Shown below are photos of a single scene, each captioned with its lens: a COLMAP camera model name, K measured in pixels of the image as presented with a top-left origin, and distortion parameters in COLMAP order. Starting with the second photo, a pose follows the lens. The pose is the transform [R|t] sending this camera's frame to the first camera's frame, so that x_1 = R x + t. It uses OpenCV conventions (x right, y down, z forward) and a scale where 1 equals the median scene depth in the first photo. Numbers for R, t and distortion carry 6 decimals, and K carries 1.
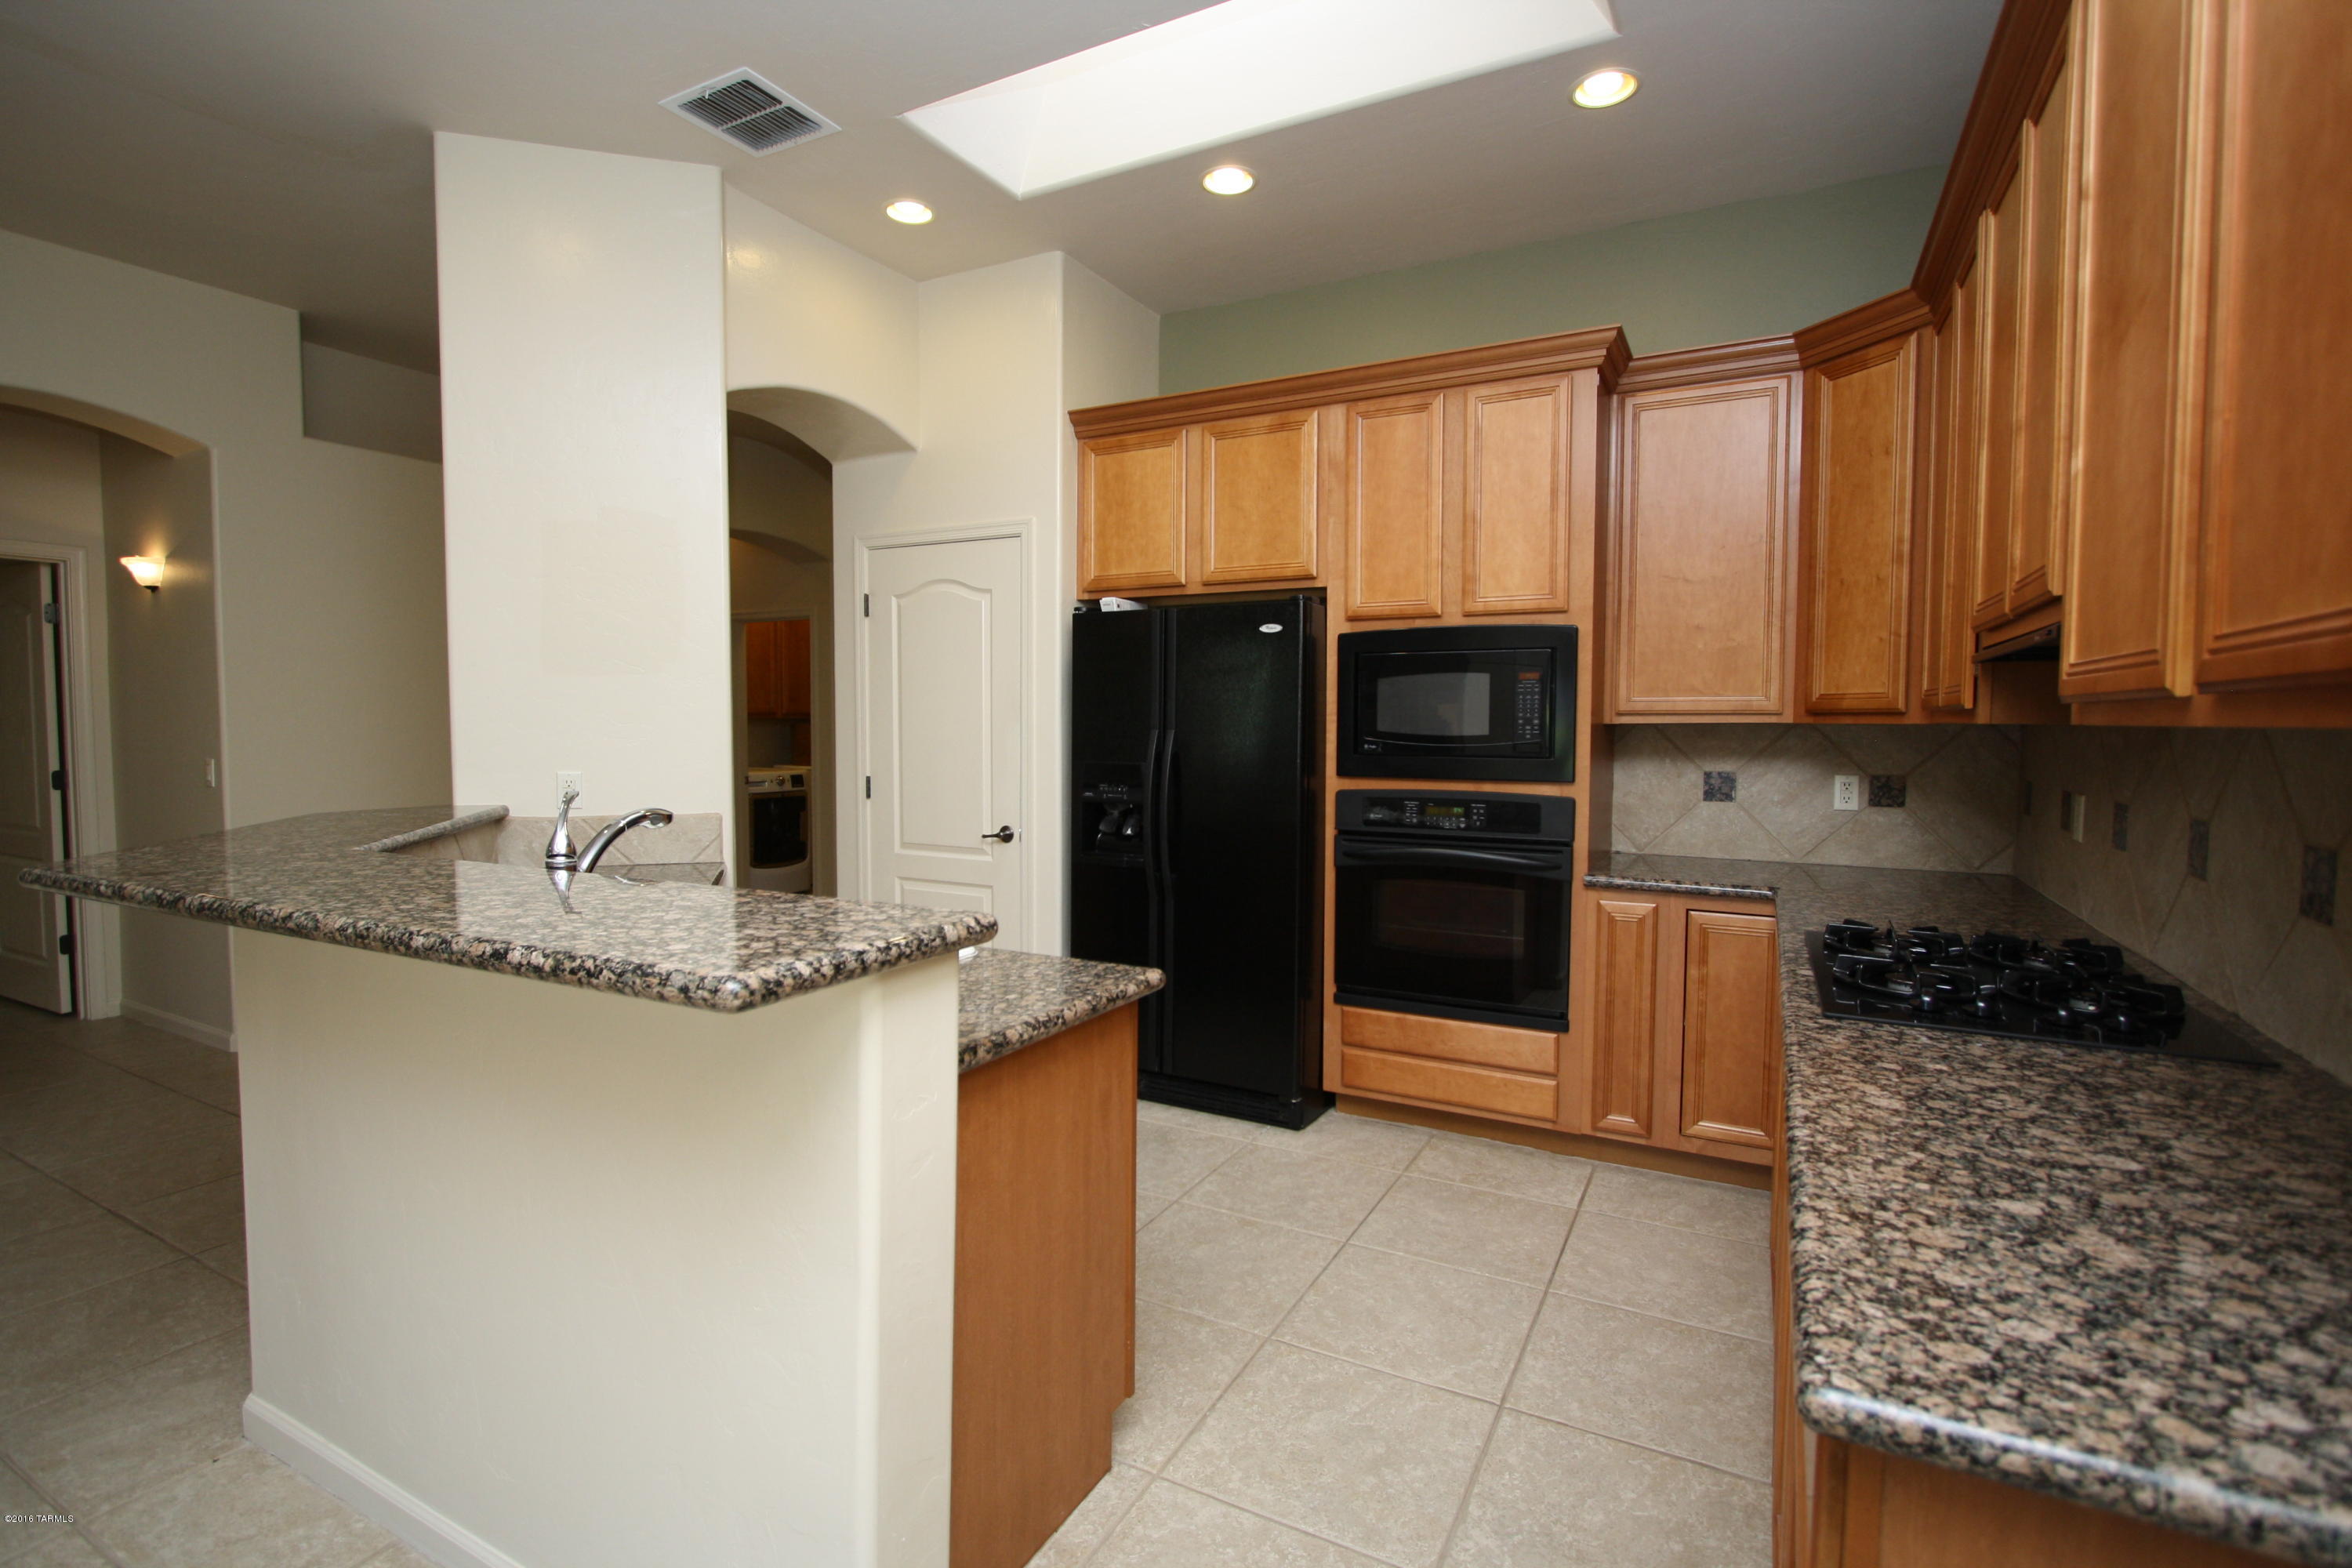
lens RADIAL K [[1090.8, 0, 1170.4], [0, 1090.8, 778.3], [0, 0, 1]] dist [-0.019912, 0.003479]
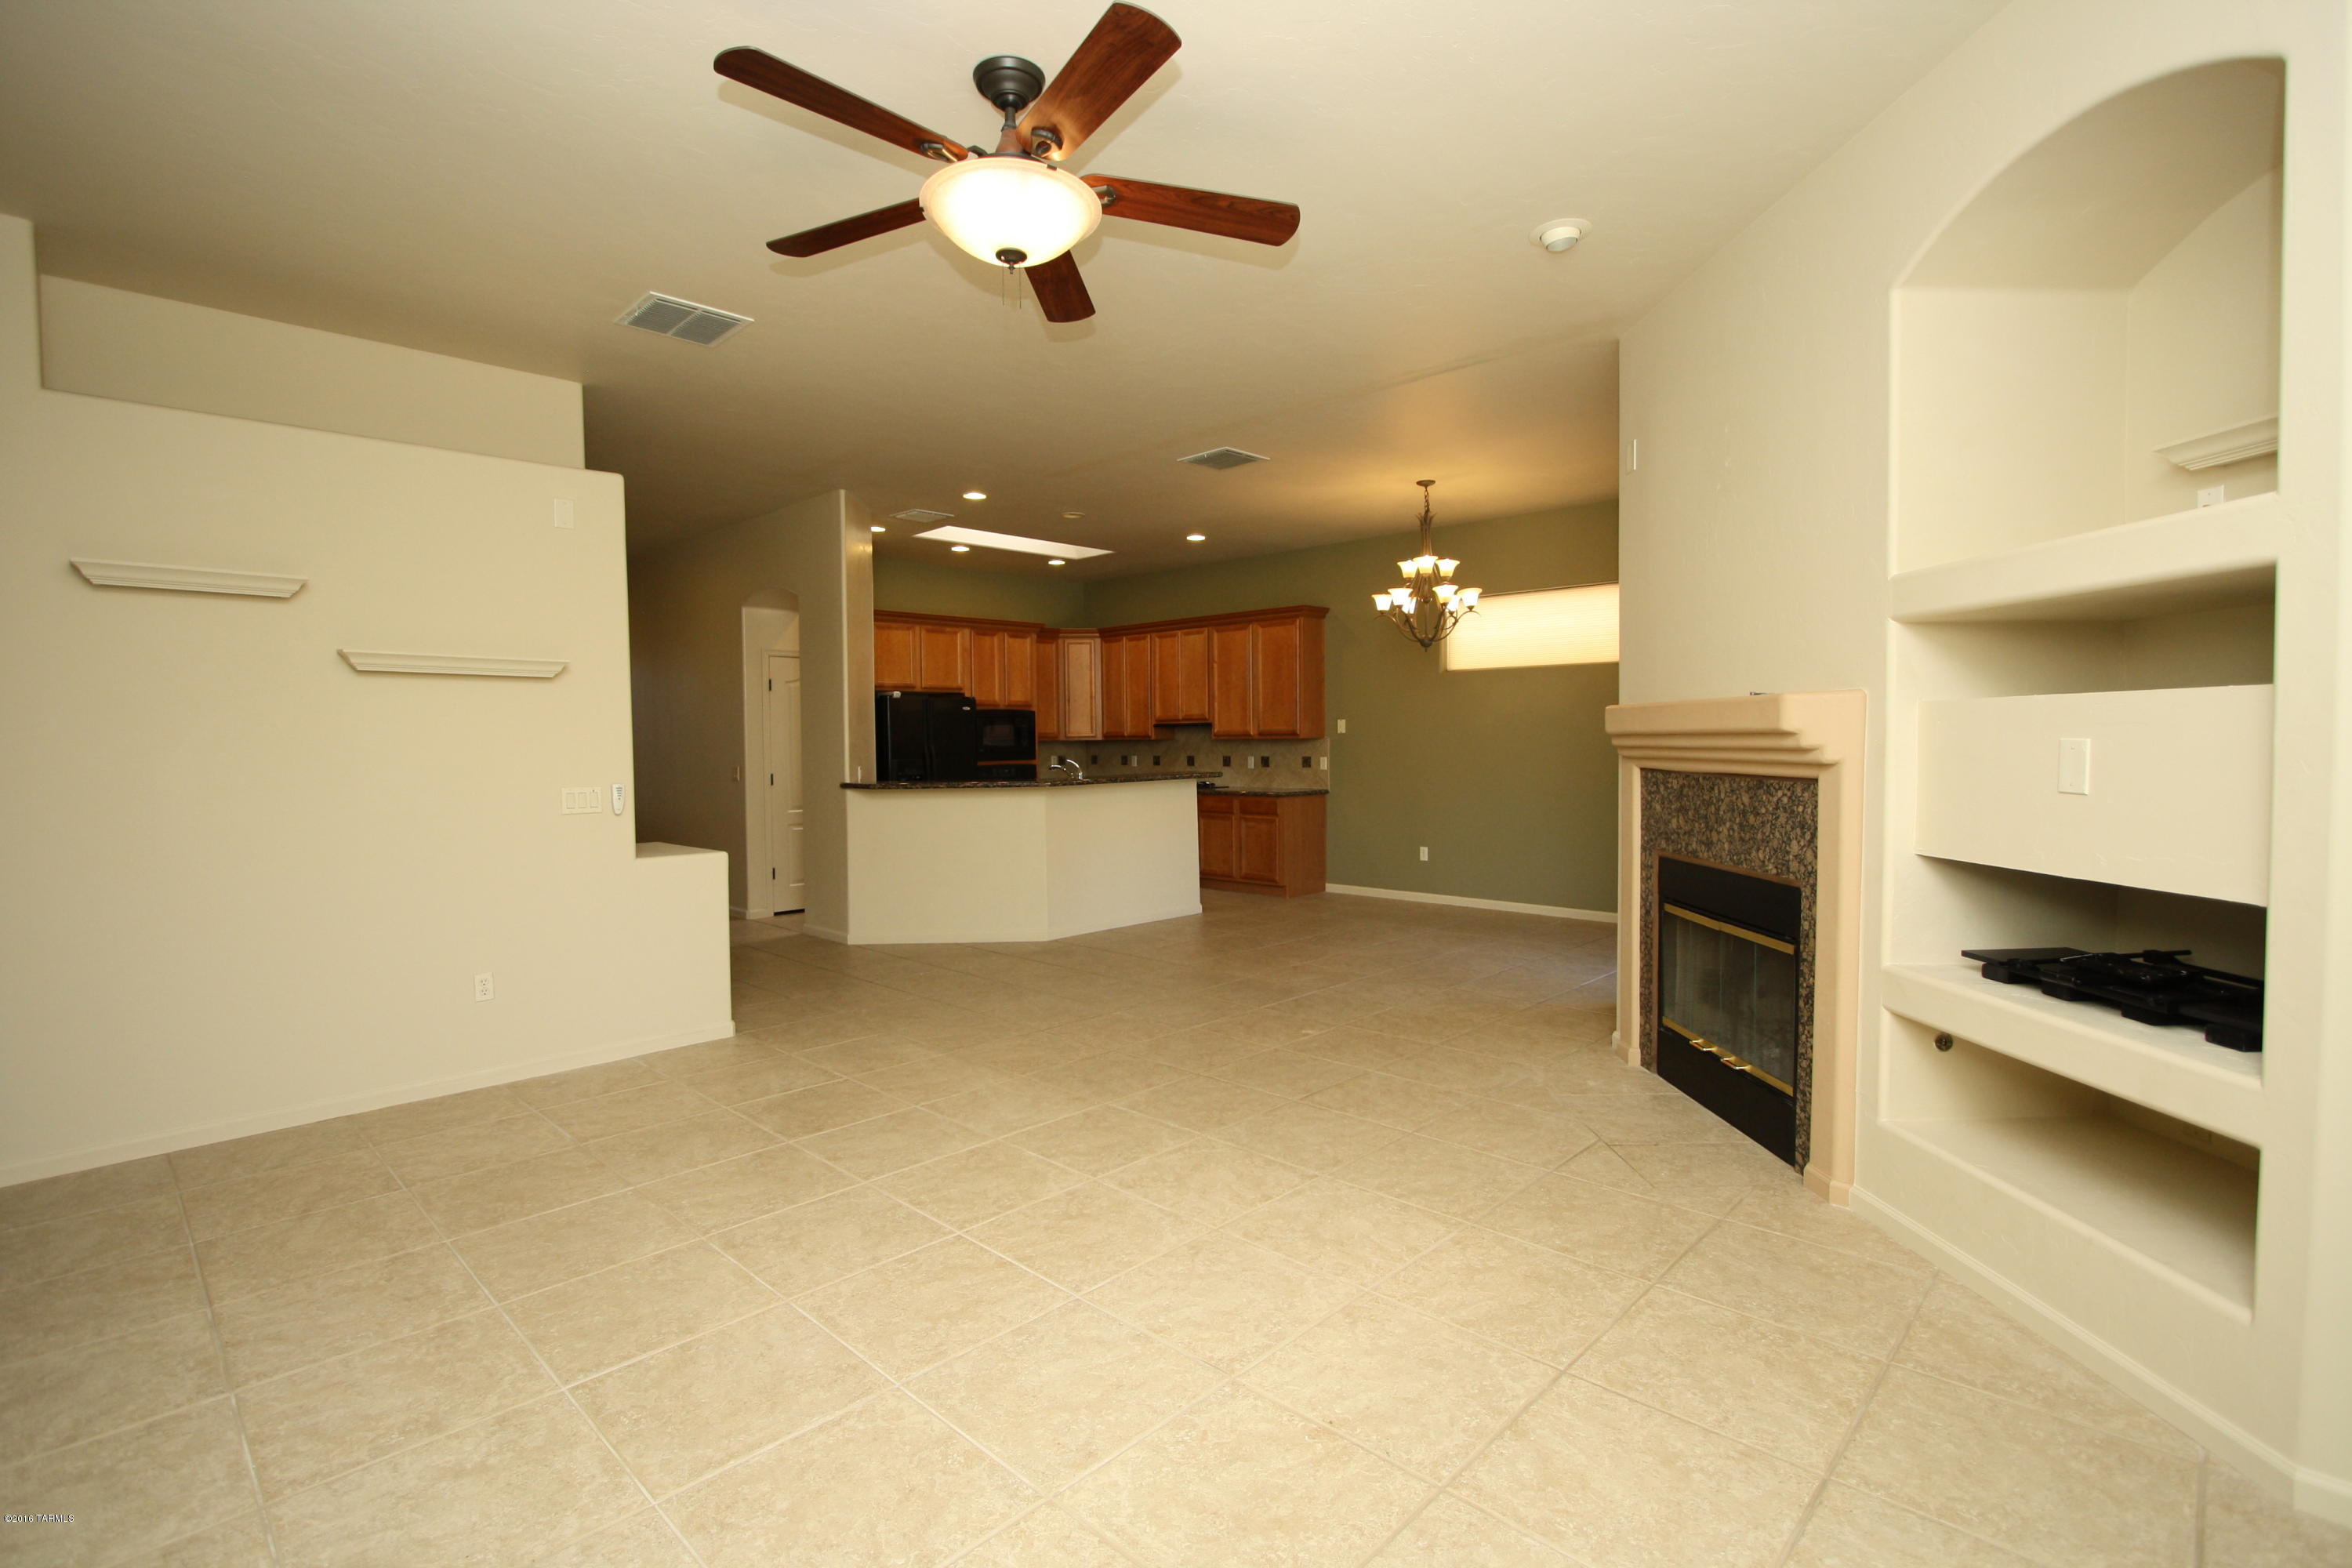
lens RADIAL K [[1090.8, 0, 1165.8], [0, 1090.8, 782.8], [0, 0, 1]] dist [-0.019912, 0.003479]
pose [[0.279425, -0.045904, 0.959070, -2.511695], [0.063633, 0.997546, 0.029206, 0.003835], [-0.958057, 0.052868, 0.281660, -0.268097]]
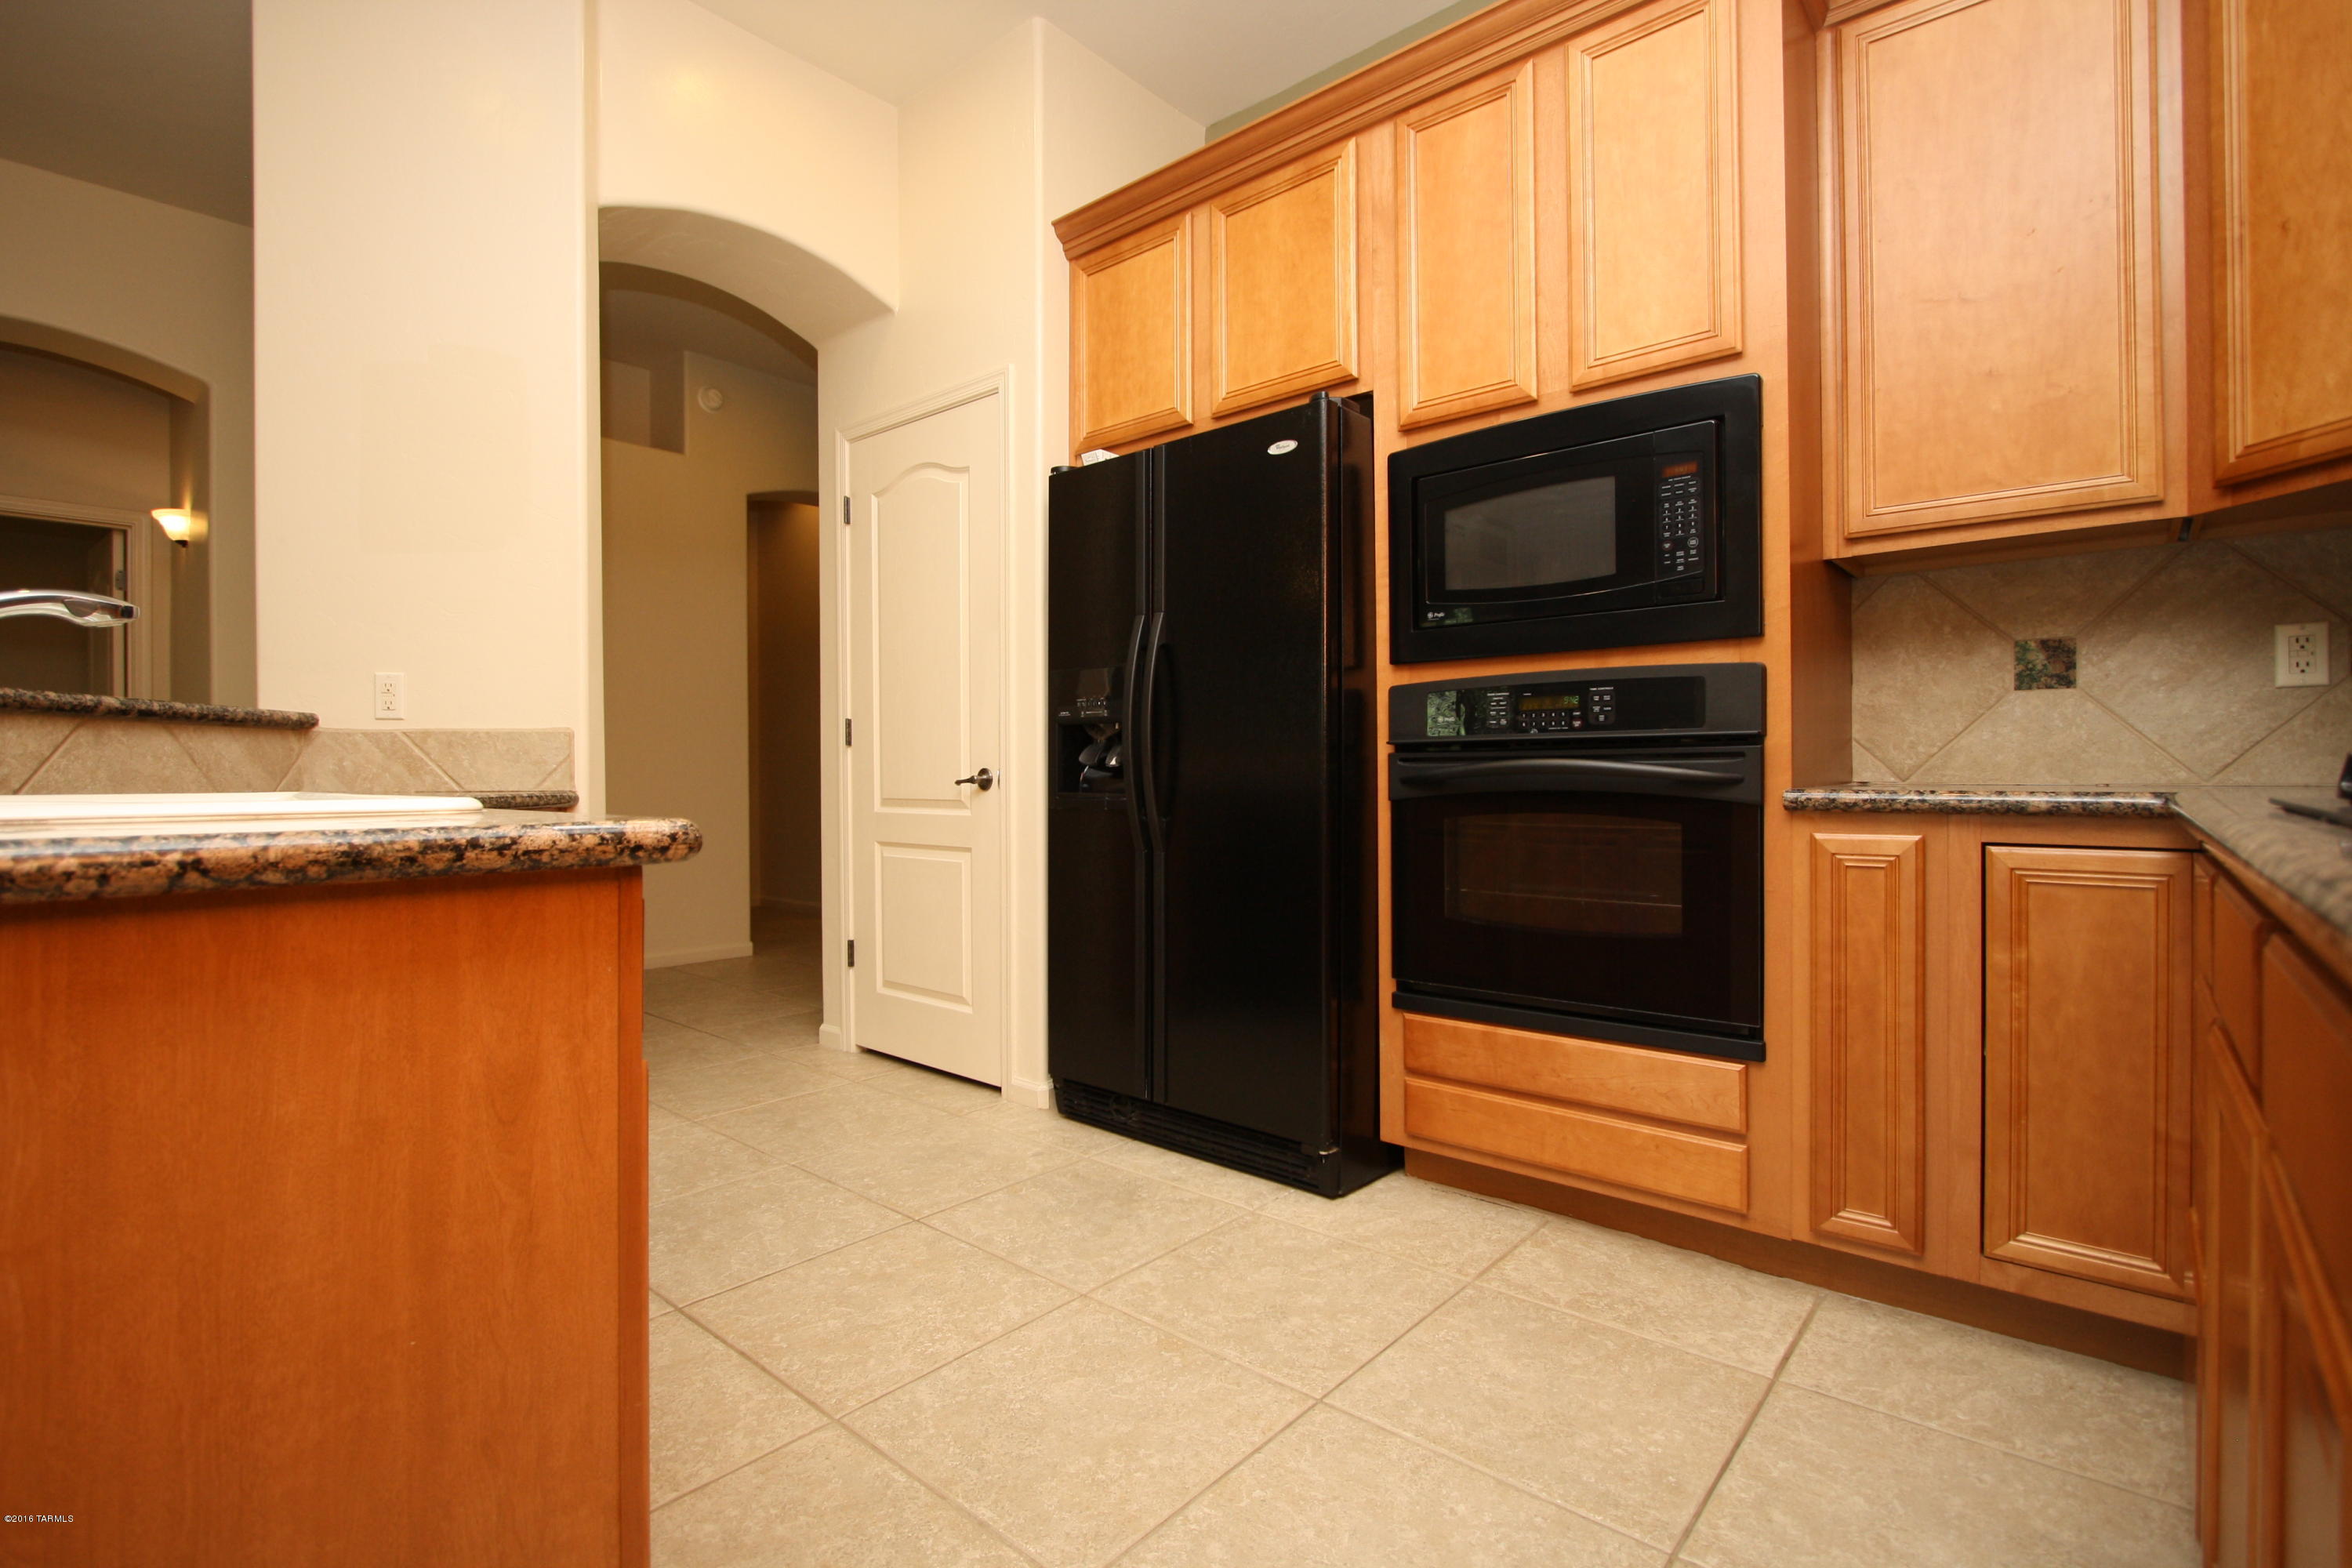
lens RADIAL K [[1090.8, 0, 1170.4], [0, 1090.8, 777.5], [0, 0, 1]] dist [-0.019912, 0.003479]
pose [[0.975691, -0.008928, -0.218971, 0.175977], [-0.001437, 0.998888, -0.047130, 0.104179], [0.219148, 0.046299, 0.974593, 0.338867]]
